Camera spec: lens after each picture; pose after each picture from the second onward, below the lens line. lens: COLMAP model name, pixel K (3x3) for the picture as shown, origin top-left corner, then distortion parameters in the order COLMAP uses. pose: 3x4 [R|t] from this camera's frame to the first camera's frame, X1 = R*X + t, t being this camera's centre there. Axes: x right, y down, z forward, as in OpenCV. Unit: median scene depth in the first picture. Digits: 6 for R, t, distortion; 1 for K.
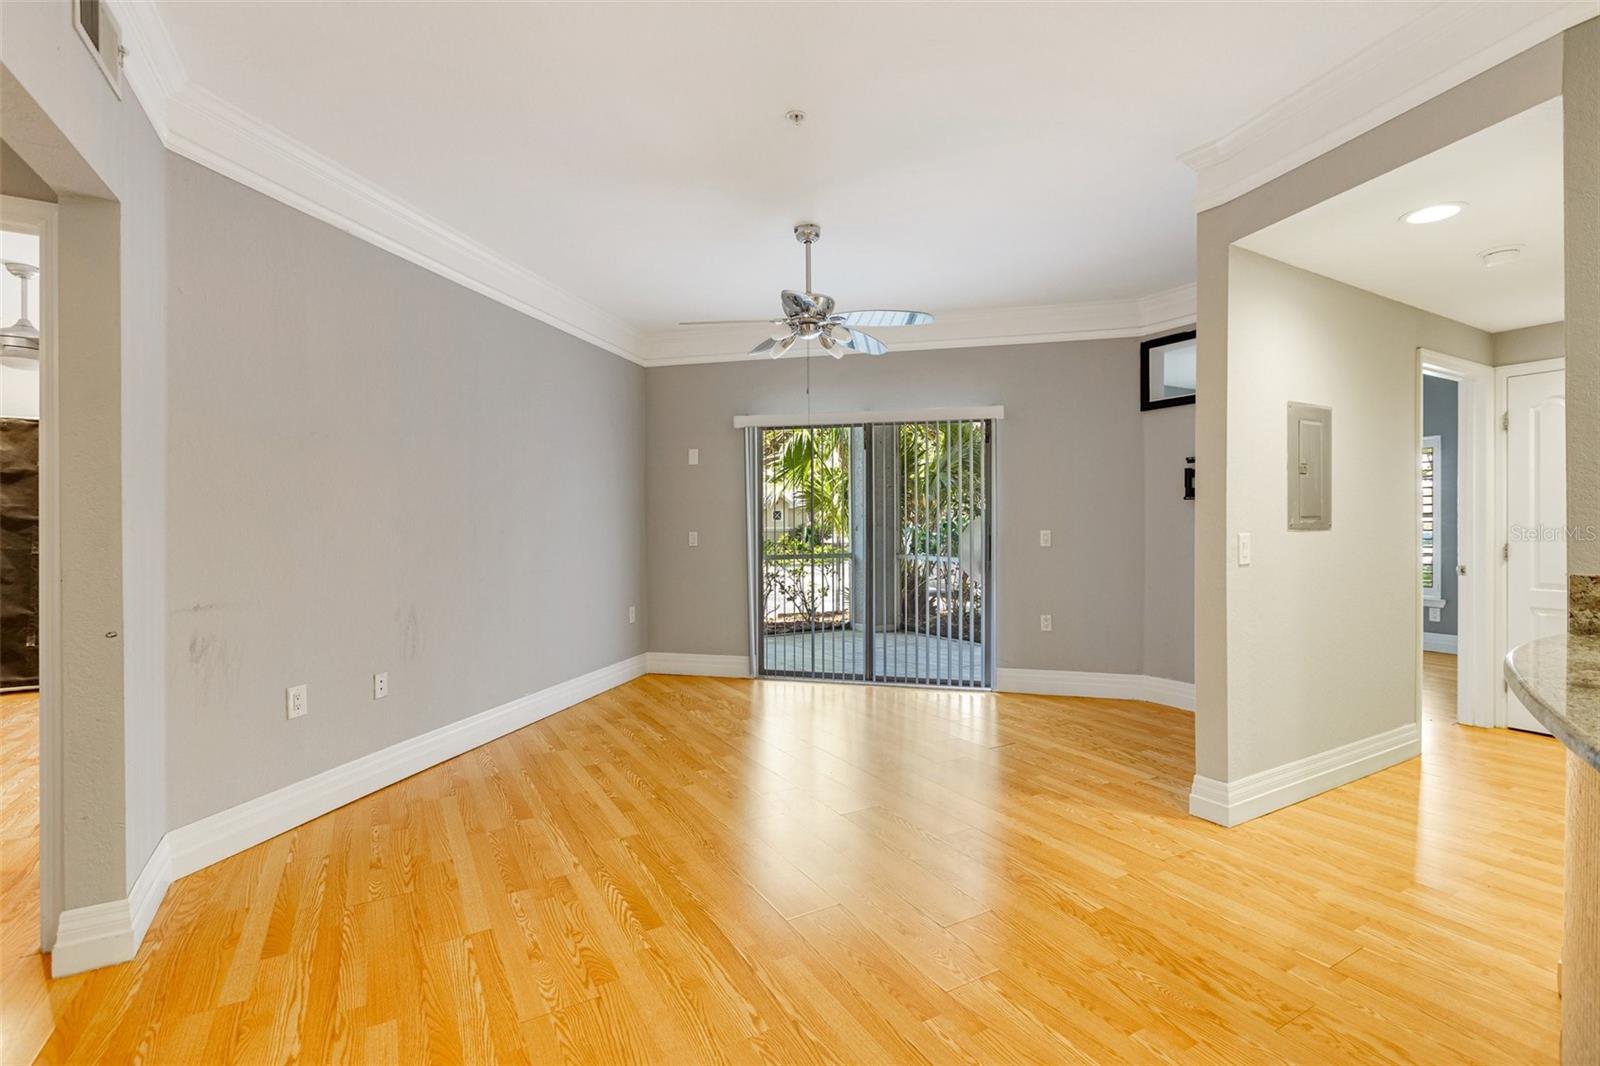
lens RADIAL K [[718.8, 0, 789.2], [0, 718.8, 538.9], [0, 0, 1]] dist [0.004446, -0.002428]
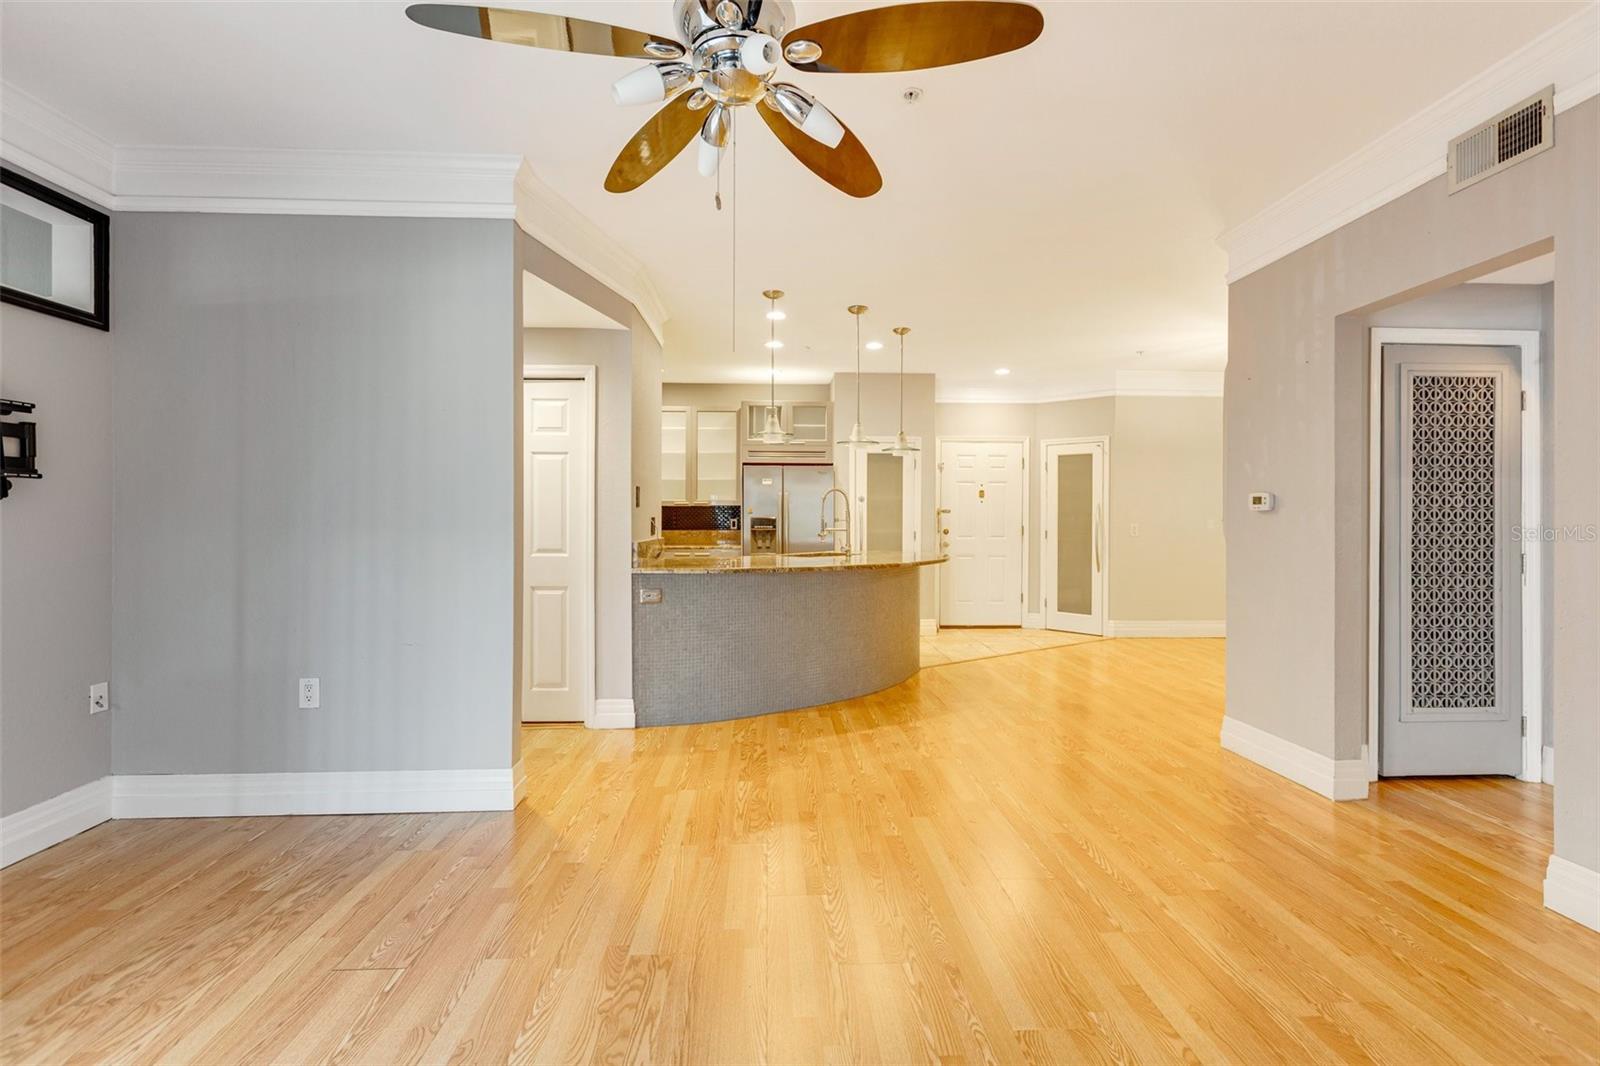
lens RADIAL K [[718.8, 0, 811.0], [0, 718.8, 523.3], [0, 0, 1]] dist [0.004446, -0.002428]
pose [[-0.899199, -0.000747, 0.437539, -0.182089], [0.011663, 0.999602, 0.025674, -0.027011], [-0.437385, 0.028189, -0.898833, 1.220680]]
